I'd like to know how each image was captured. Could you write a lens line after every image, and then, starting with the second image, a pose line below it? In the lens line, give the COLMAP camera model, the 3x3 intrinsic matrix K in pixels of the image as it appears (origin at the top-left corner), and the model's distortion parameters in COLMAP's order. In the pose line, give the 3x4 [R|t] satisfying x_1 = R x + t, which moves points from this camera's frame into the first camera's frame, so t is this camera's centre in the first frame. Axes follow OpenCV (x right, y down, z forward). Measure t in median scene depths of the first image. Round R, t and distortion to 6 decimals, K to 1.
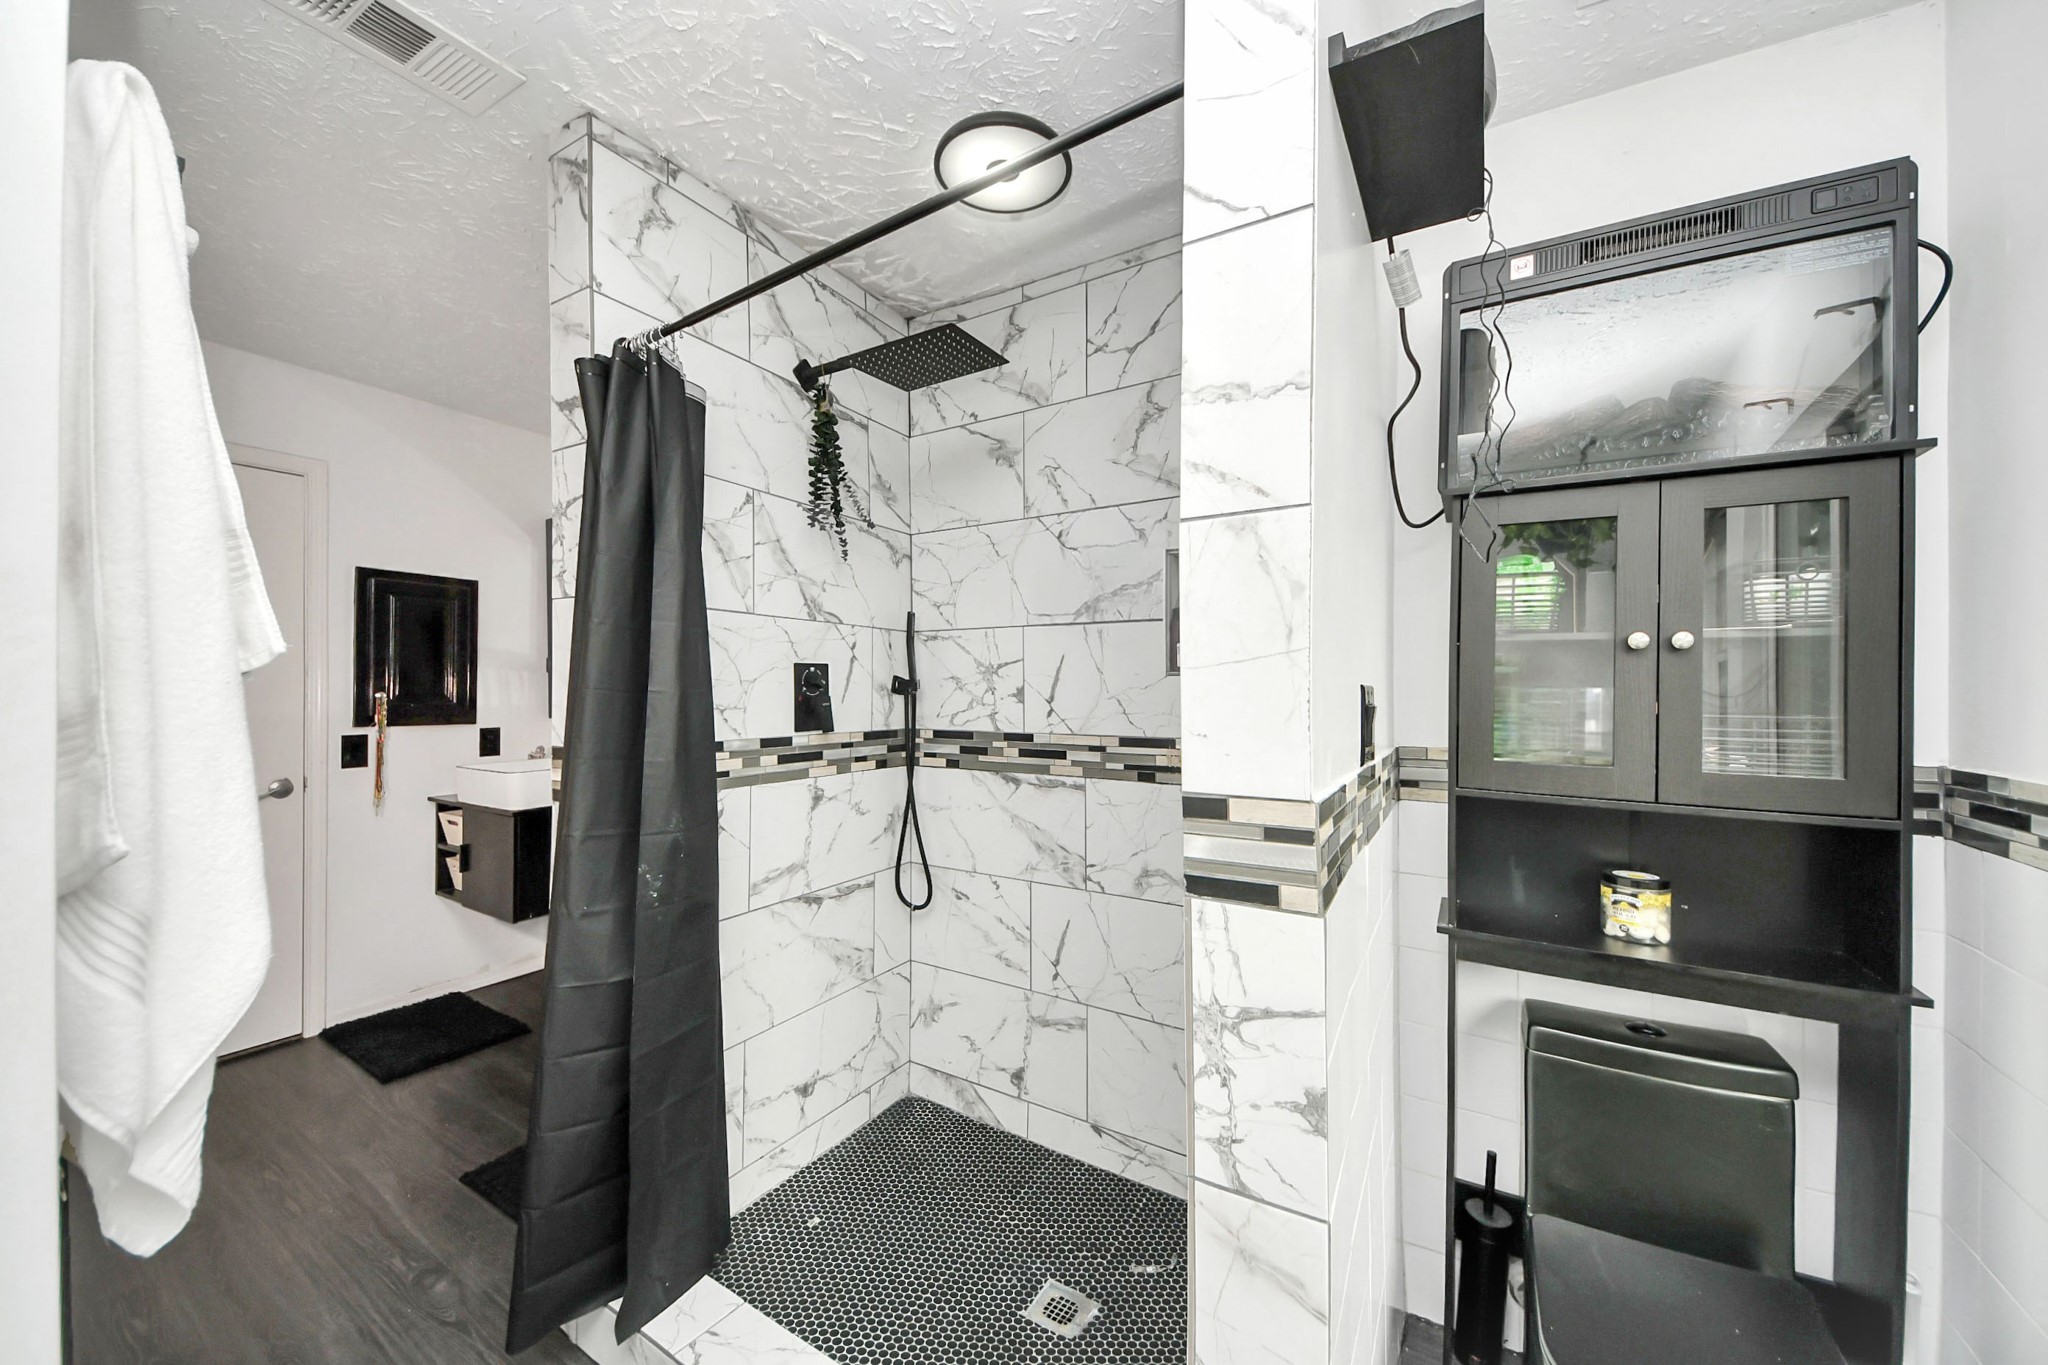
lens RADIAL K [[745.1, 0, 1024.8], [0, 745.1, 702.7], [0, 0, 1]] dist [0.059191, -0.033275]
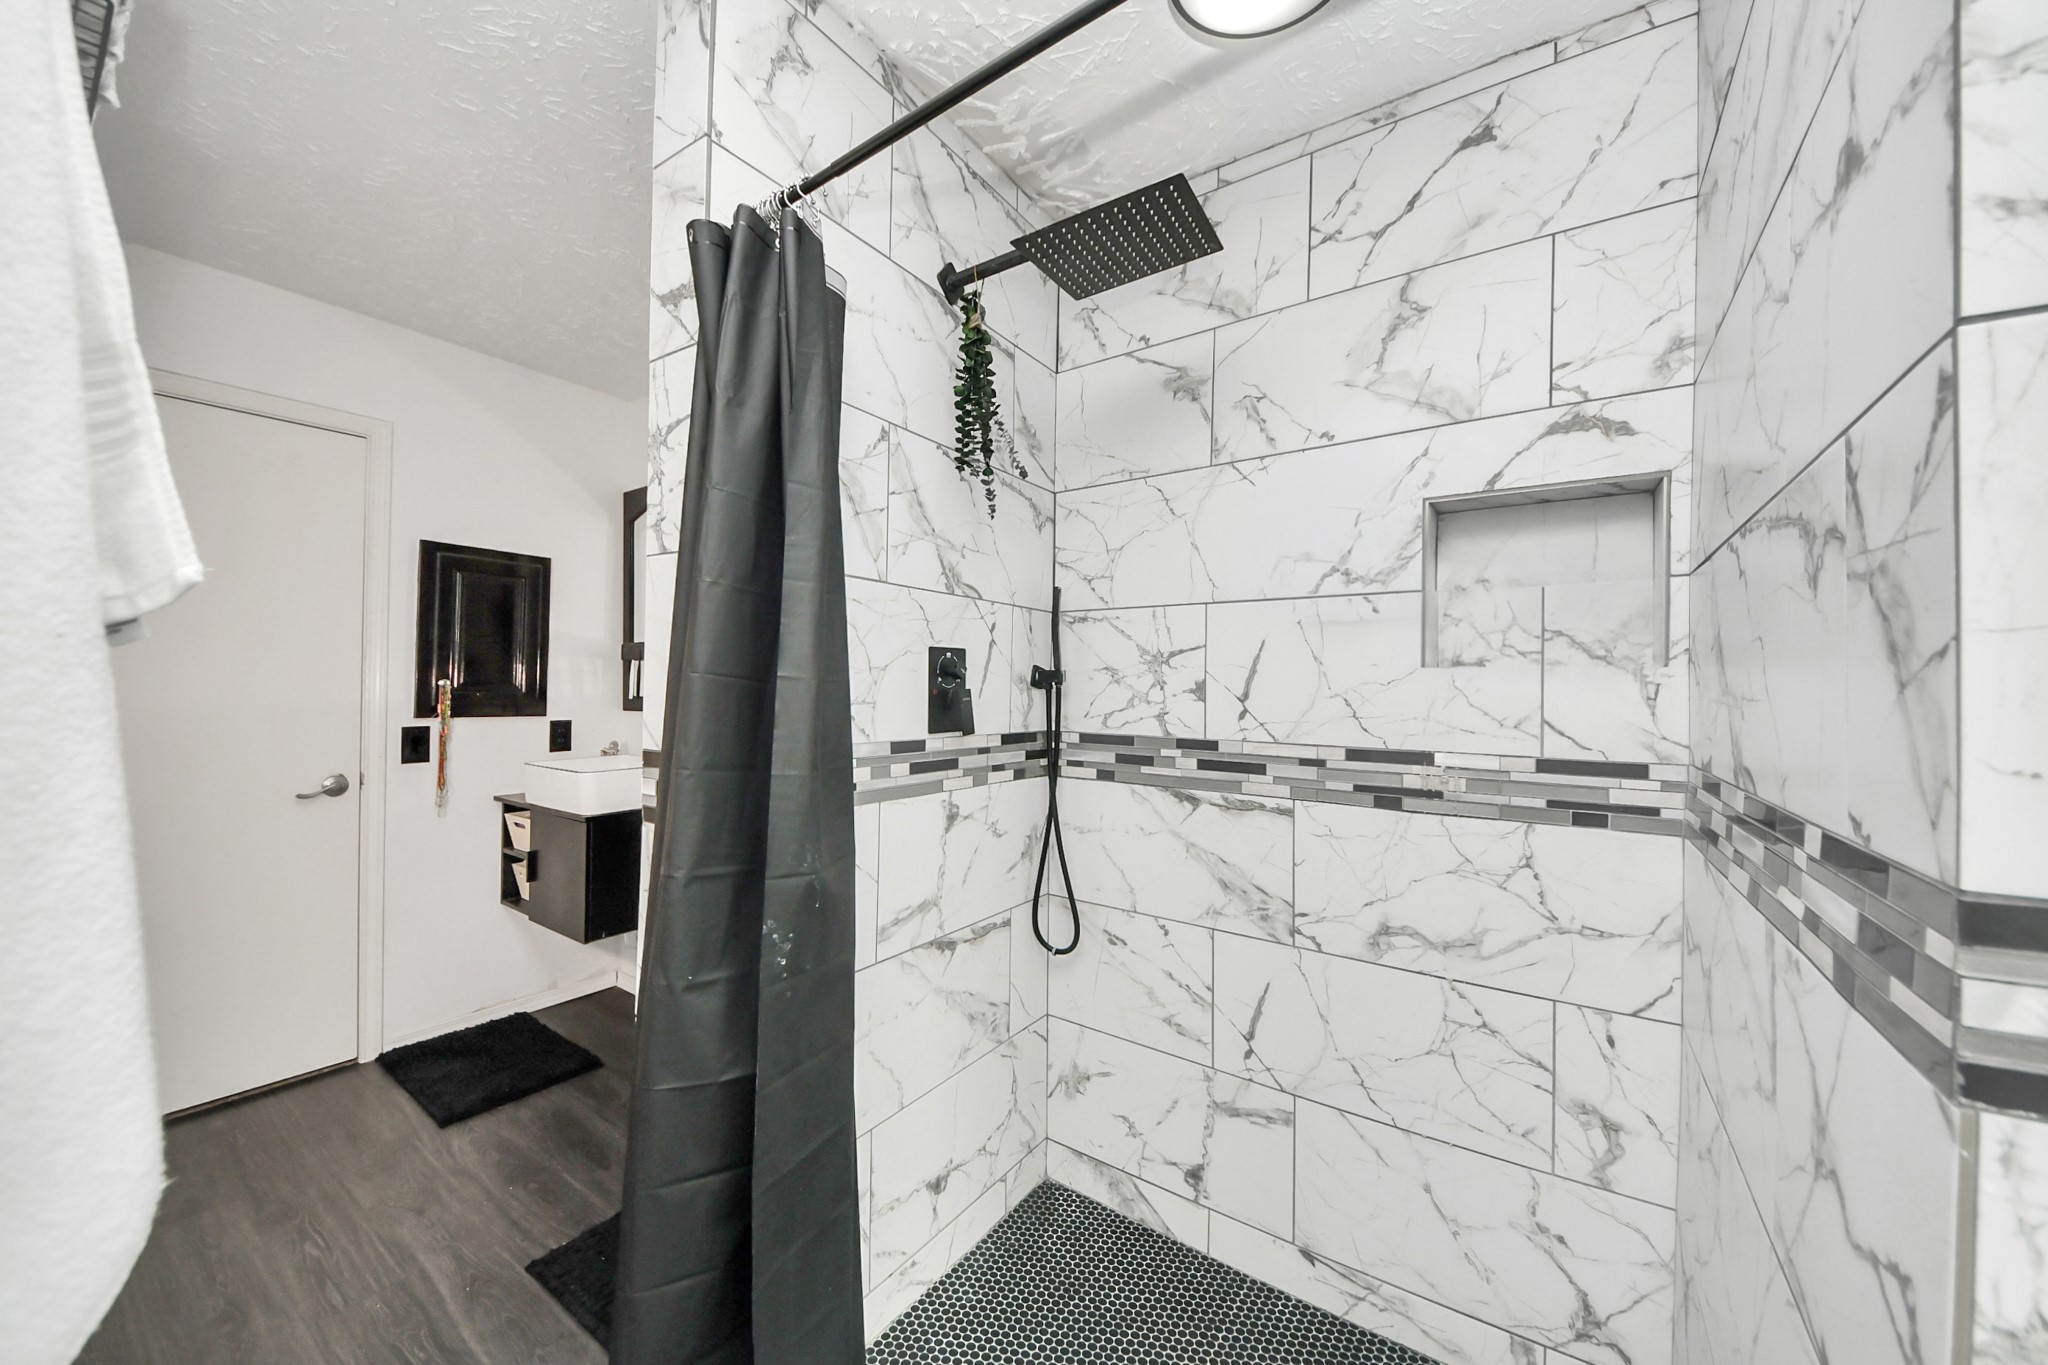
lens RADIAL K [[740.4, 0, 1005.9], [0, 740.4, 702.8], [0, 0, 1]] dist [0.047405, -0.029993]
pose [[0.997584, 0.014163, -0.068009, -0.162639], [-0.013743, 0.999883, 0.006648, -0.000403], [0.068095, -0.005698, 0.997663, 0.210175]]
